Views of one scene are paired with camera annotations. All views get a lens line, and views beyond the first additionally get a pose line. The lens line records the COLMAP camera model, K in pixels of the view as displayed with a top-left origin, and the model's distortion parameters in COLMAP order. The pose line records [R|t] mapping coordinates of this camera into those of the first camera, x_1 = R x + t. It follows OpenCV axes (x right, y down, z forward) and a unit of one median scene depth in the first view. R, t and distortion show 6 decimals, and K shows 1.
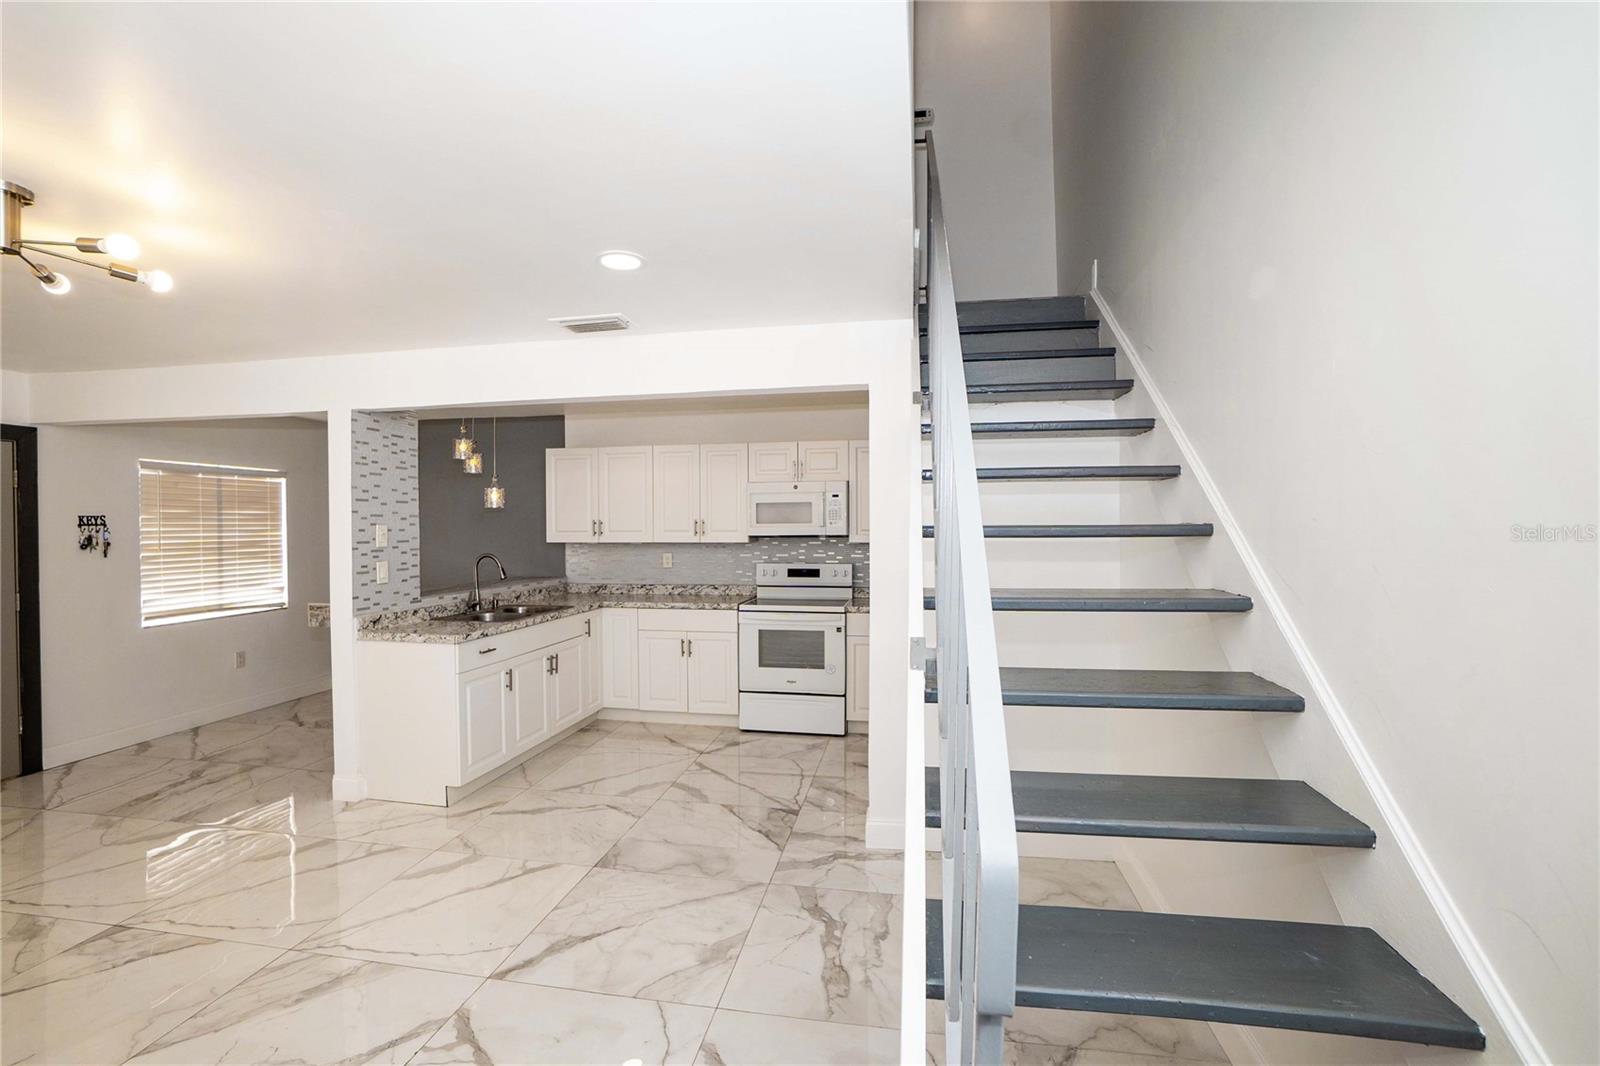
lens RADIAL K [[707.6, 0, 793.0], [0, 707.6, 528.3], [0, 0, 1]] dist [-0.066656, 0.024937]
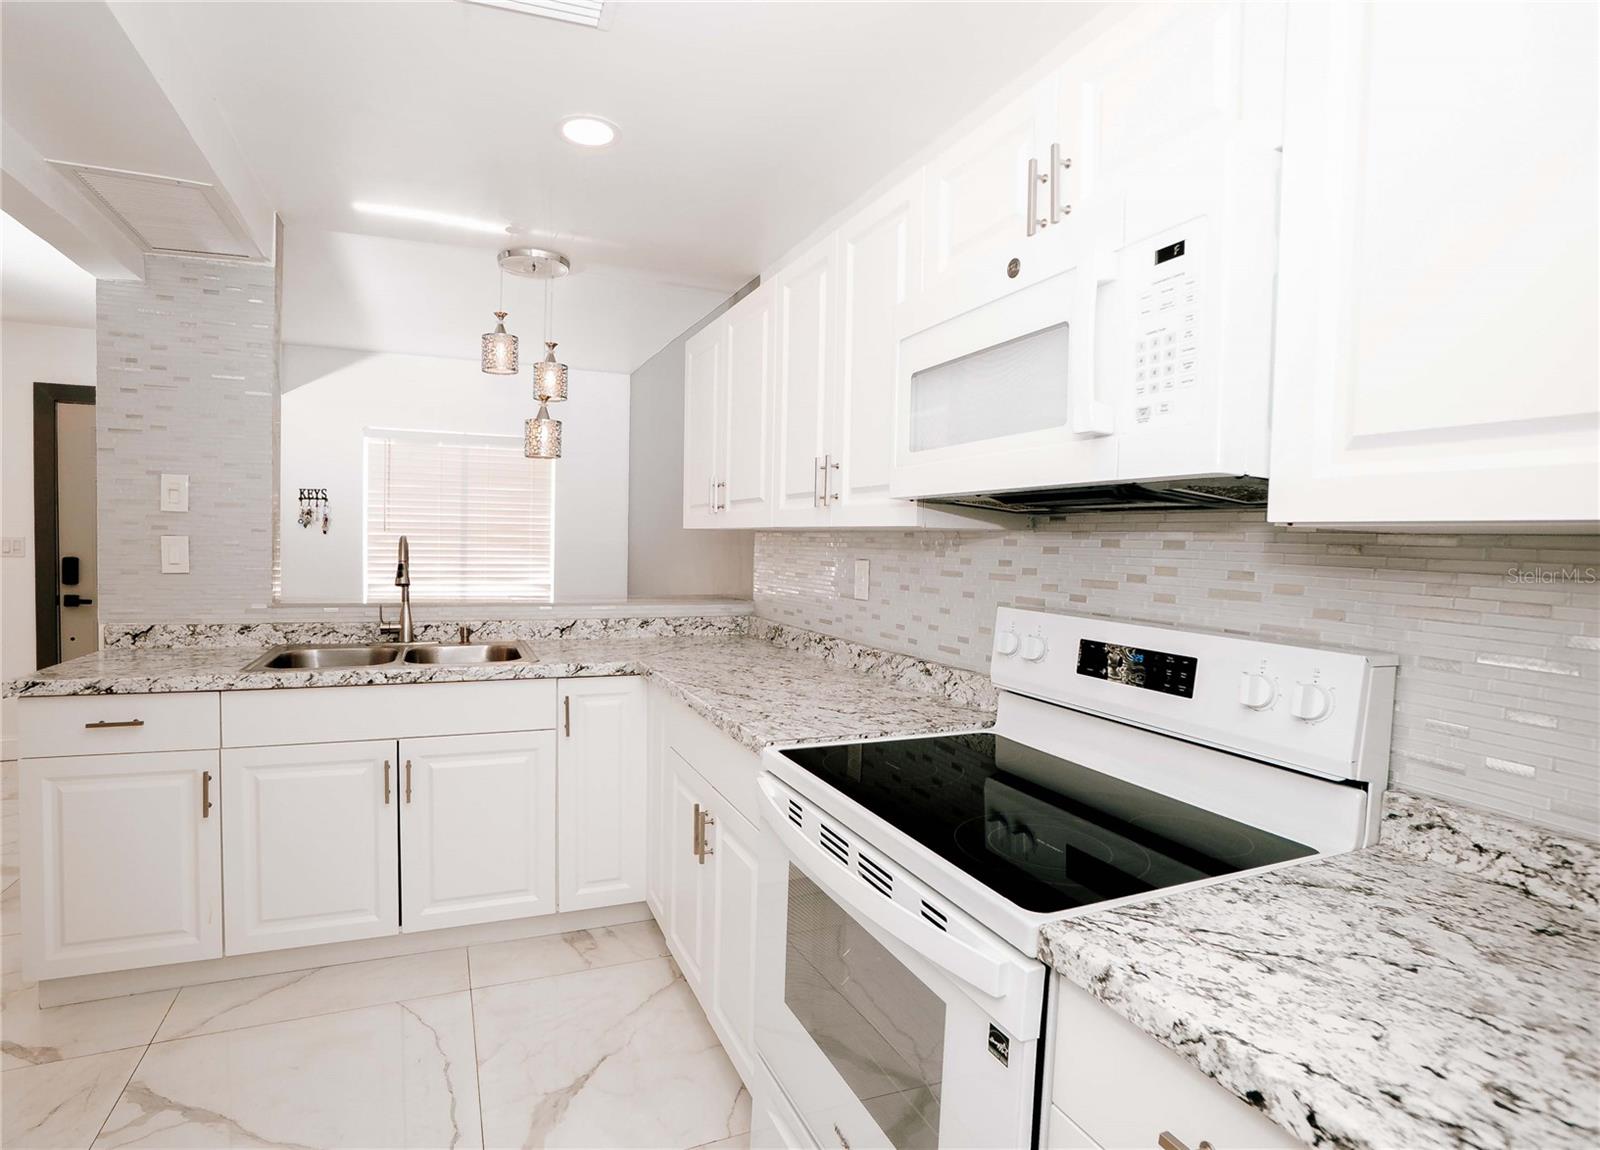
lens RADIAL K [[785.0, 0, 760.0], [0, 785.0, 575.9], [0, 0, 1]] dist [-0.070321, 0.024967]
pose [[0.535700, 0.056832, -0.842494, 0.189475], [-0.028943, 0.998382, 0.048944, 0.030421], [0.843912, -0.001834, 0.536478, 0.915395]]
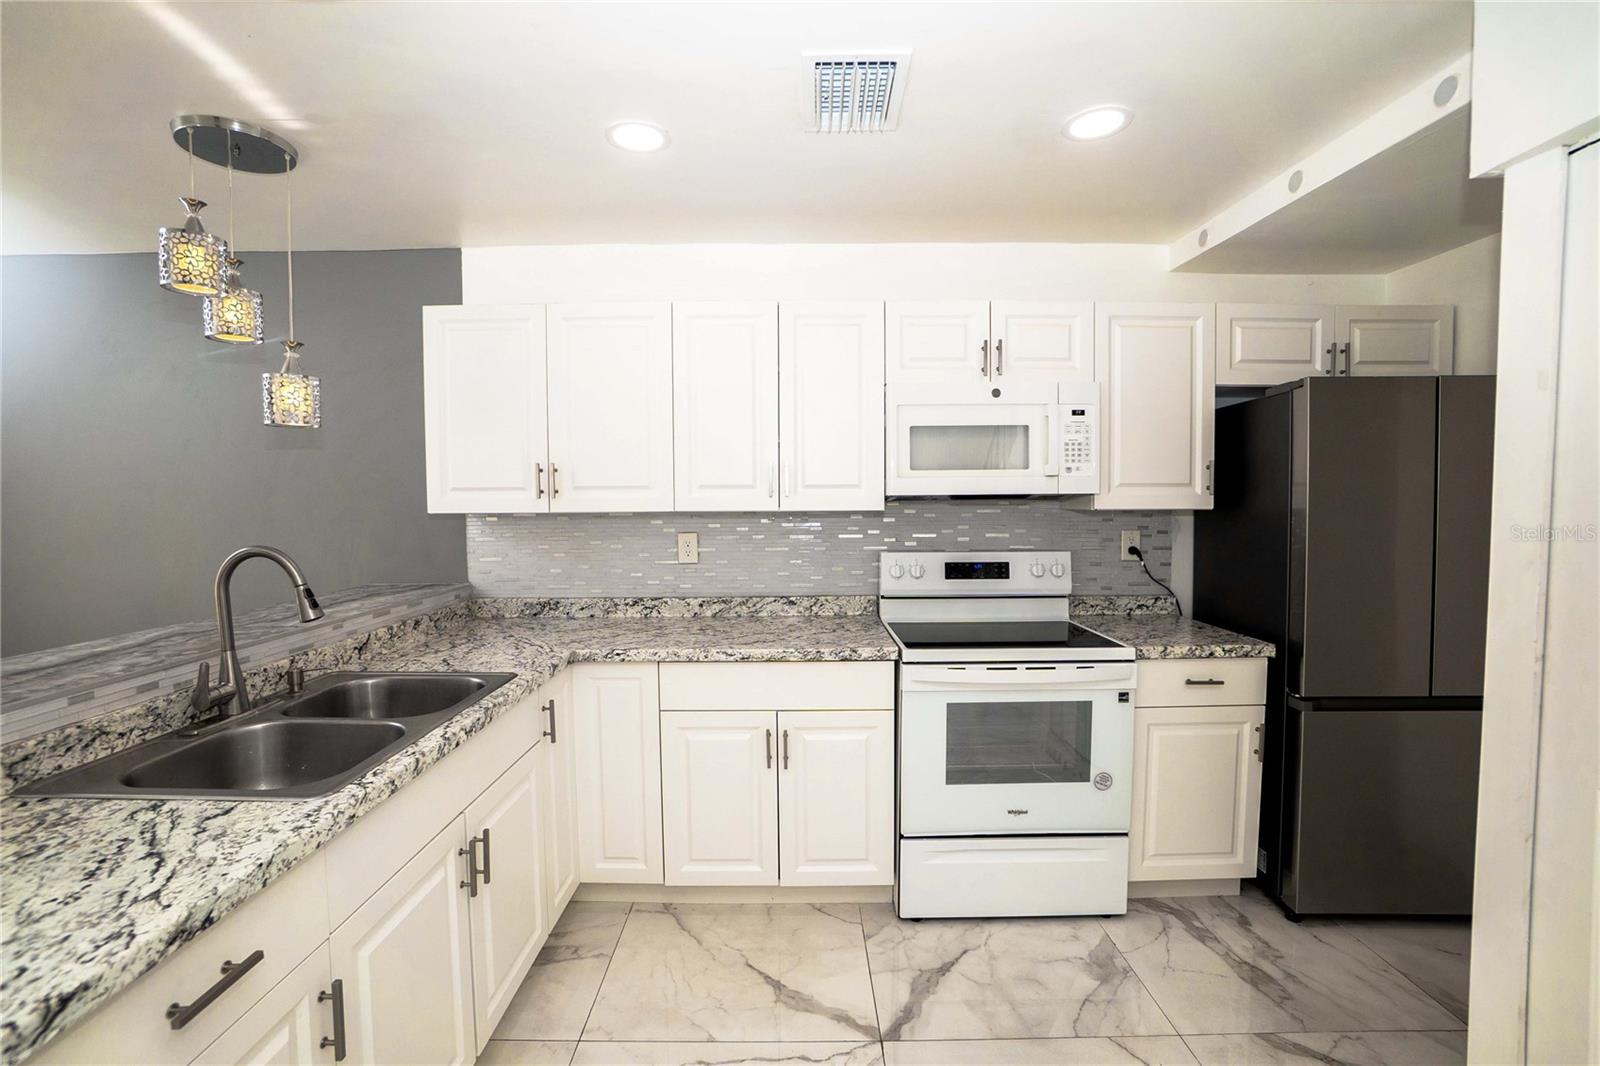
lens RADIAL K [[707.6, 0, 793.0], [0, 707.6, 528.3], [0, 0, 1]] dist [-0.066656, 0.024937]
pose [[0.984341, -0.008942, 0.176048, -0.242692], [0.001860, 0.999184, 0.040351, 0.014818], [-0.176265, -0.039392, 0.983554, 0.632316]]
